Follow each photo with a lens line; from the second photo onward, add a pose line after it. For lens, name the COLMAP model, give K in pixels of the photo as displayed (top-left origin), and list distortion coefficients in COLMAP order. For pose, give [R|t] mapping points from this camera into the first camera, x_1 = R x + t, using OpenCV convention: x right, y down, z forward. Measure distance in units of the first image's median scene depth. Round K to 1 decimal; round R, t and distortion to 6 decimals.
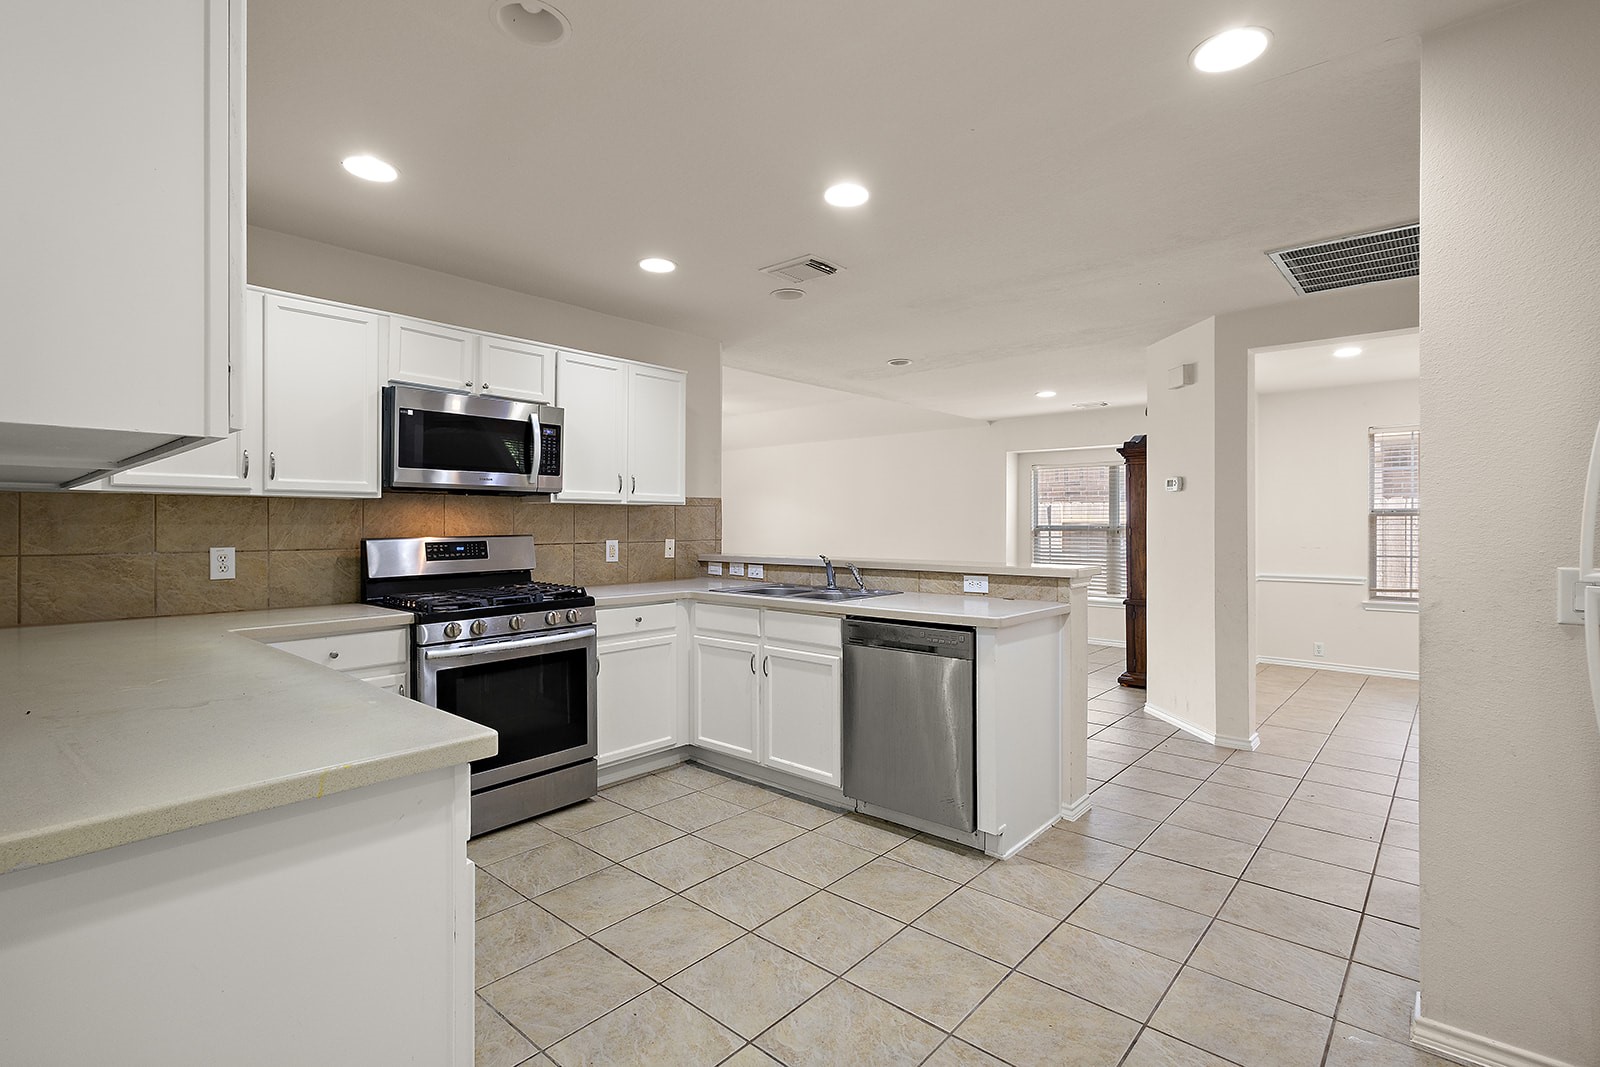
lens RADIAL K [[743.0, 0, 795.3], [0, 743.0, 520.2], [0, 0, 1]] dist [0.006818, 0.000967]
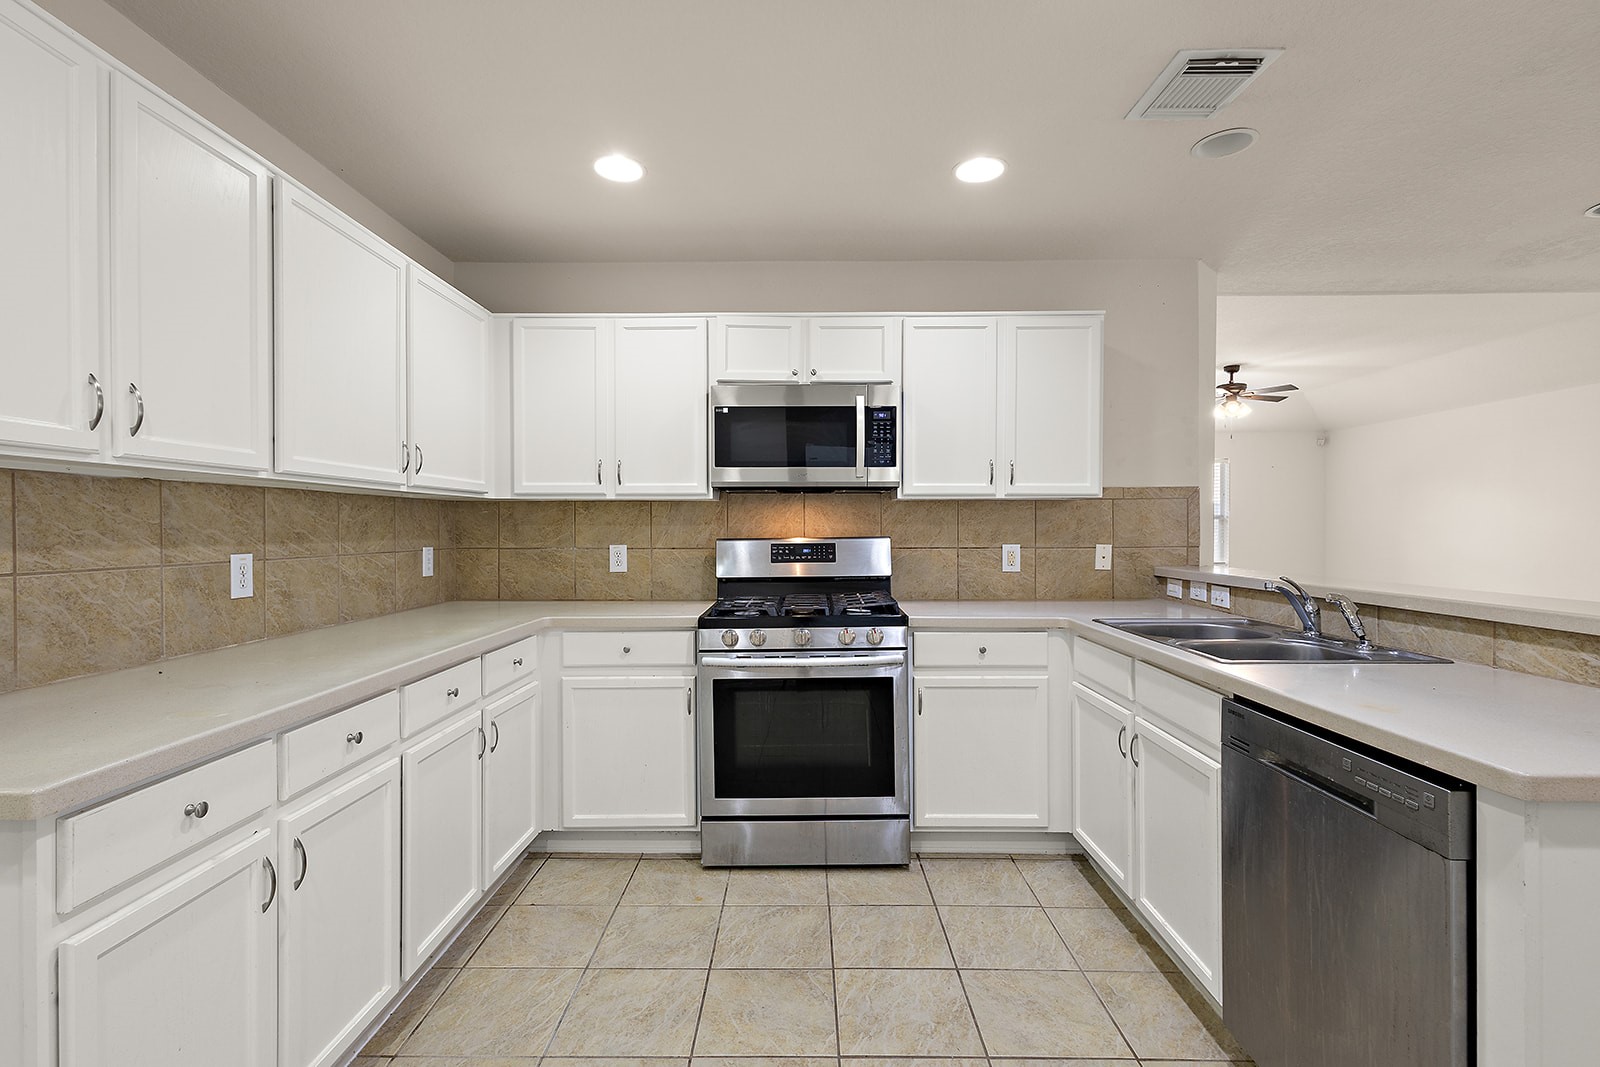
lens RADIAL K [[743.0, 0, 795.9], [0, 743.0, 528.9], [0, 0, 1]] dist [0.006818, 0.000967]
pose [[0.659802, 0.001704, -0.751437, 0.240074], [0.005648, 0.999958, 0.007227, 0.003759], [0.751418, -0.009012, 0.659765, 0.368556]]
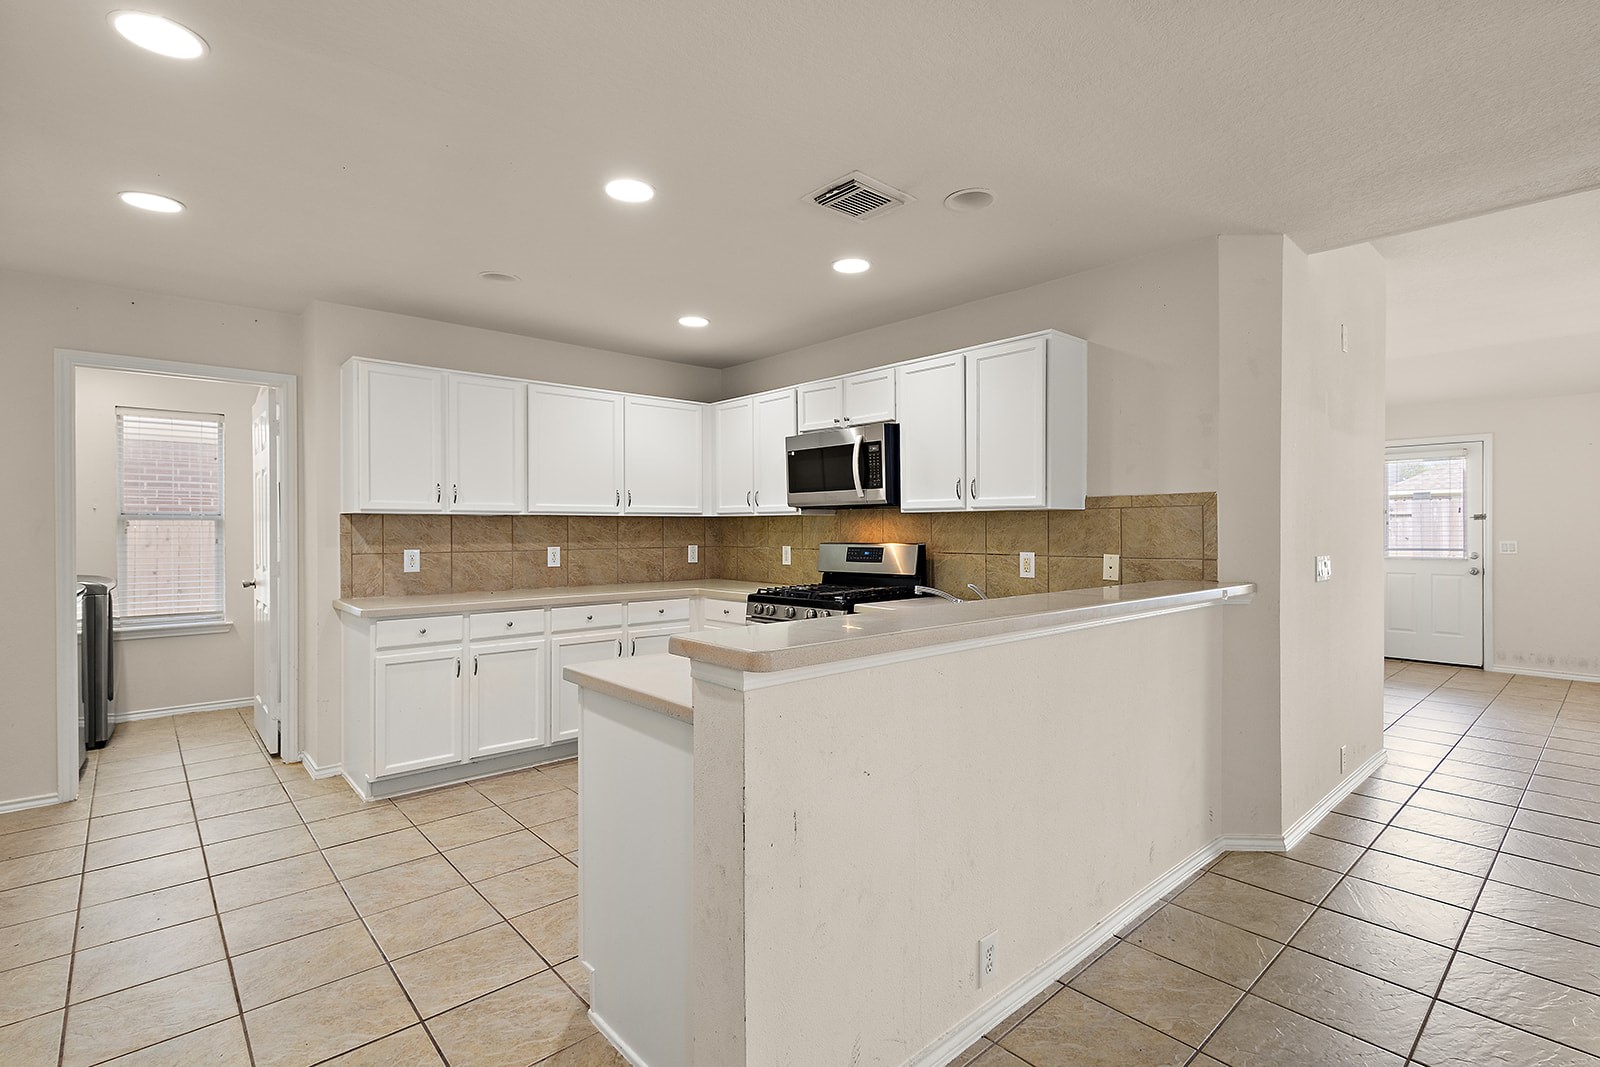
lens RADIAL K [[743.0, 0, 800.0], [0, 743.0, 532.0], [0, 0, 1]] dist [0.006818, 0.000967]
pose [[-0.109165, 0.007026, -0.993999, 0.759191], [0.008986, 0.999941, 0.006081, -0.004676], [0.993983, -0.008269, -0.109222, 1.012164]]
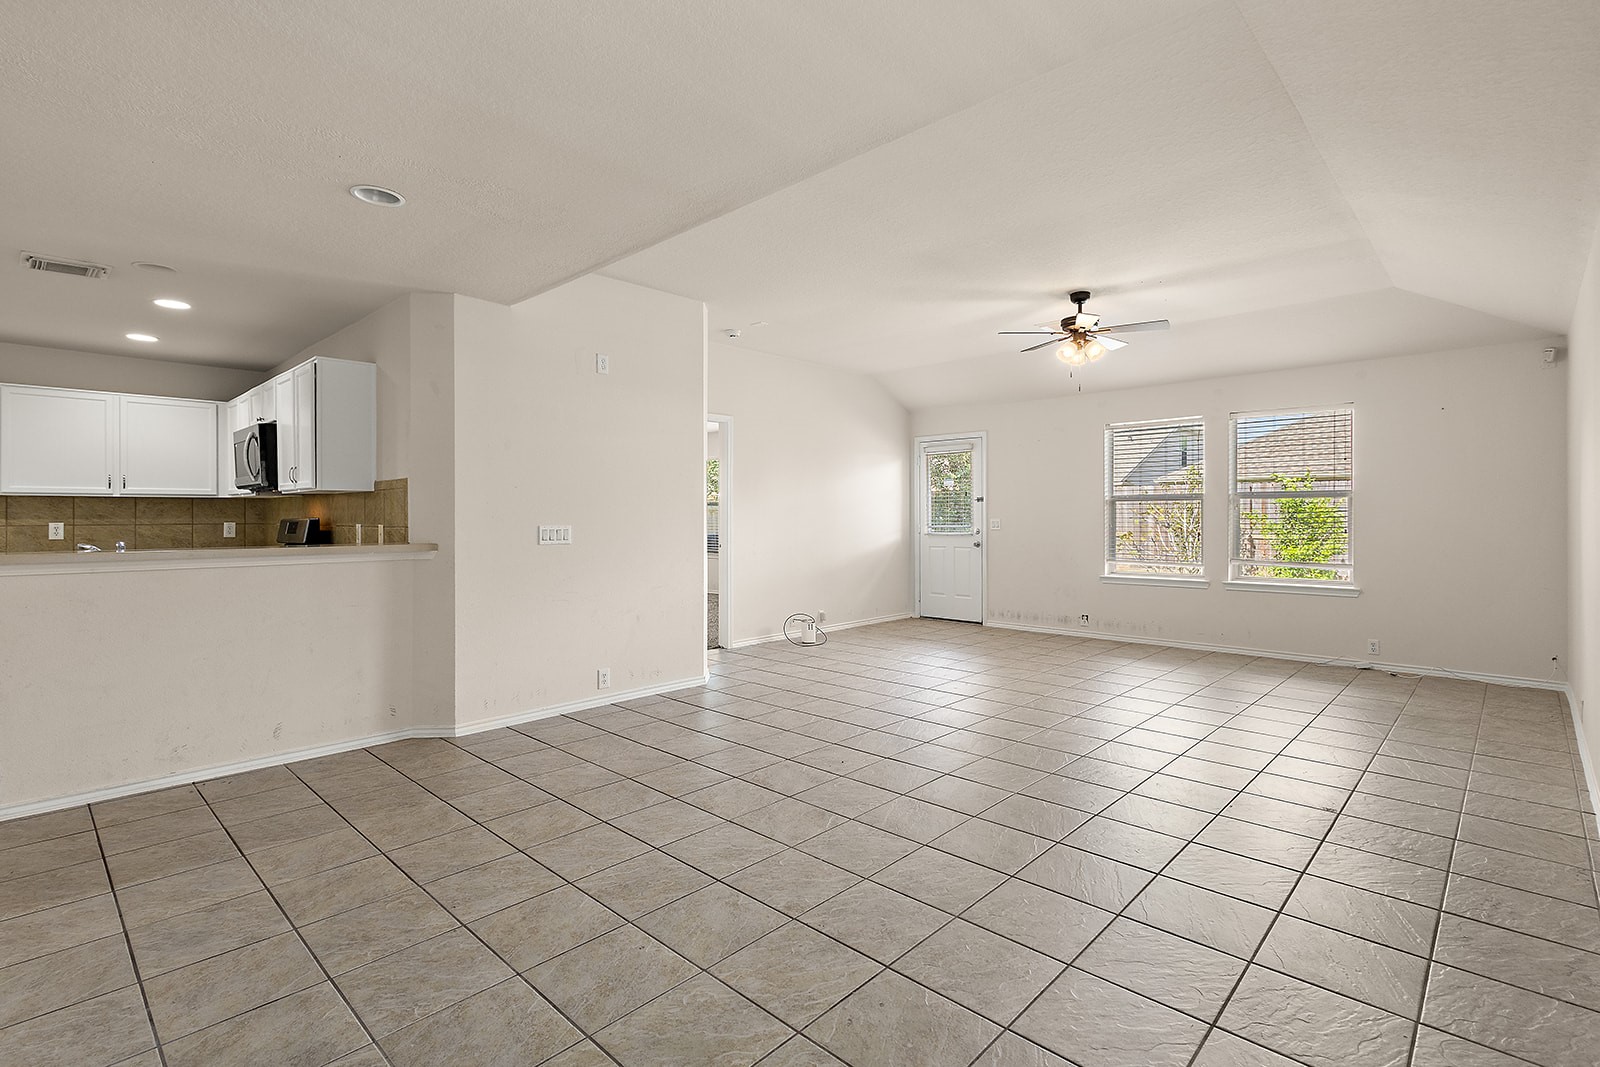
lens RADIAL K [[743.0, 0, 782.9], [0, 743.0, 514.0], [0, 0, 1]] dist [0.006818, 0.000967]
pose [[-0.037384, 0.002428, -0.999298, 1.012551], [0.009512, 0.999953, 0.002074, 0.019146], [0.999256, -0.009428, -0.037405, 2.025539]]
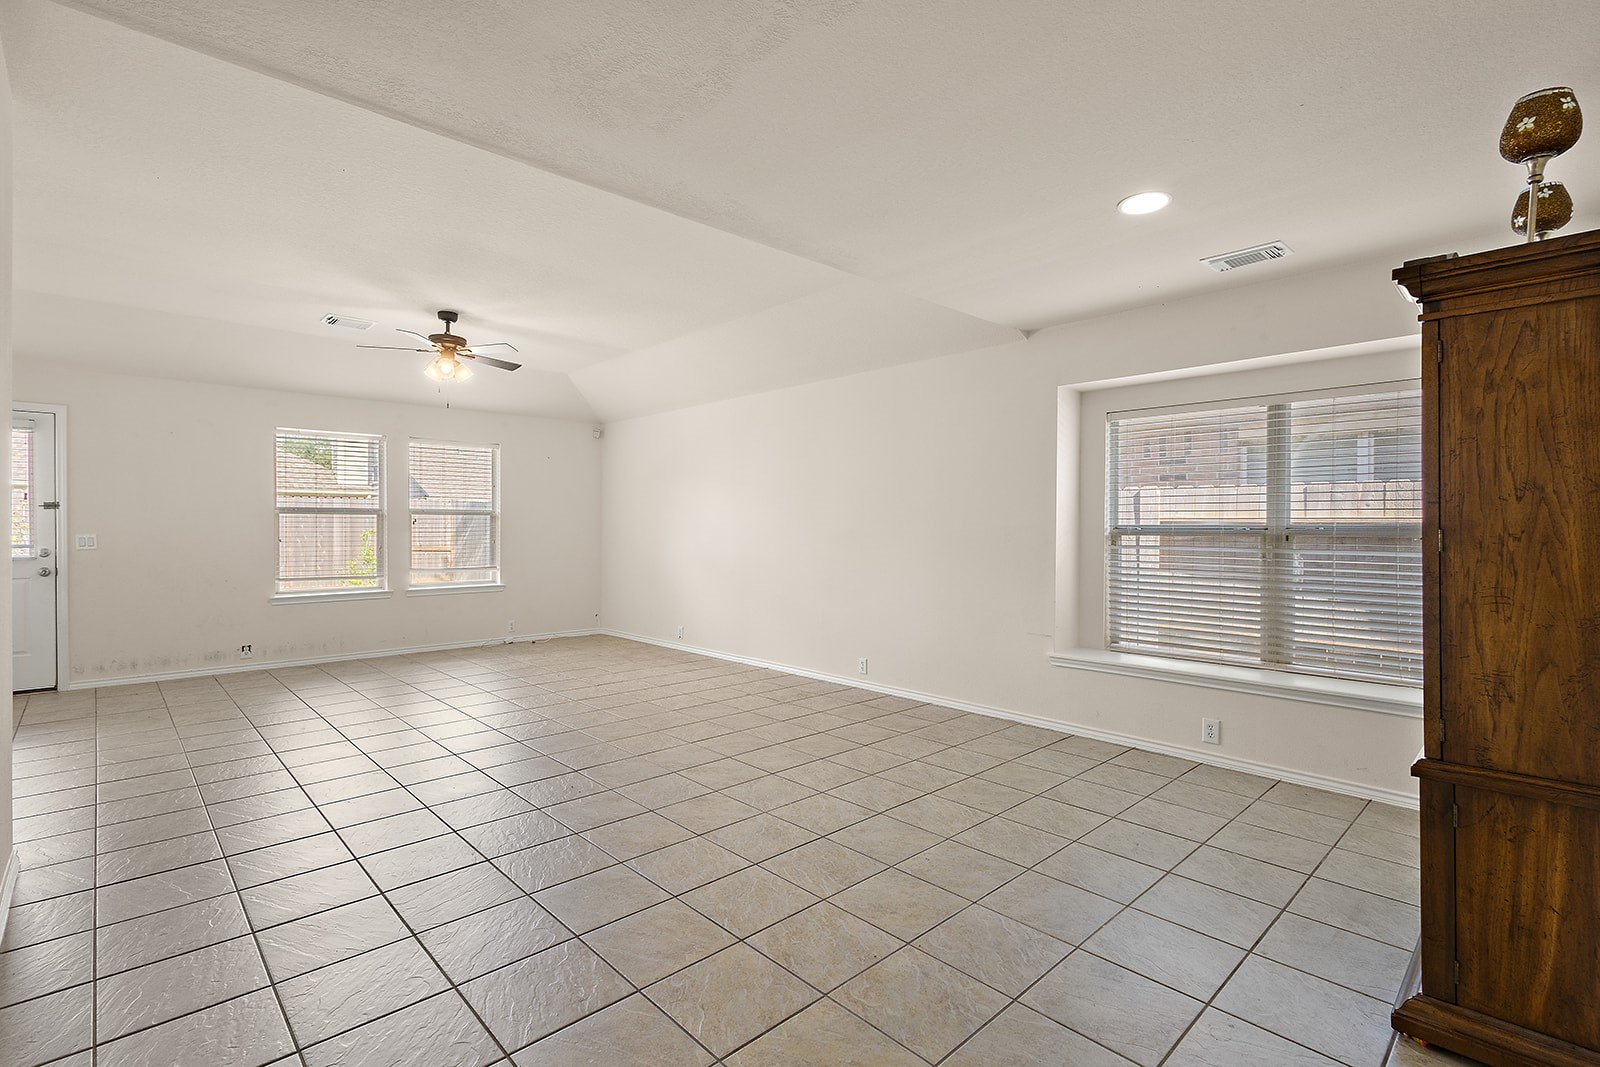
lens RADIAL K [[743.0, 0, 794.5], [0, 743.0, 532.7], [0, 0, 1]] dist [0.006818, 0.000967]
pose [[0.996029, 0.004678, -0.088907, 0.352861], [-0.003497, 0.999904, 0.013435, 0.015144], [0.088962, -0.013071, 0.995949, 1.107421]]
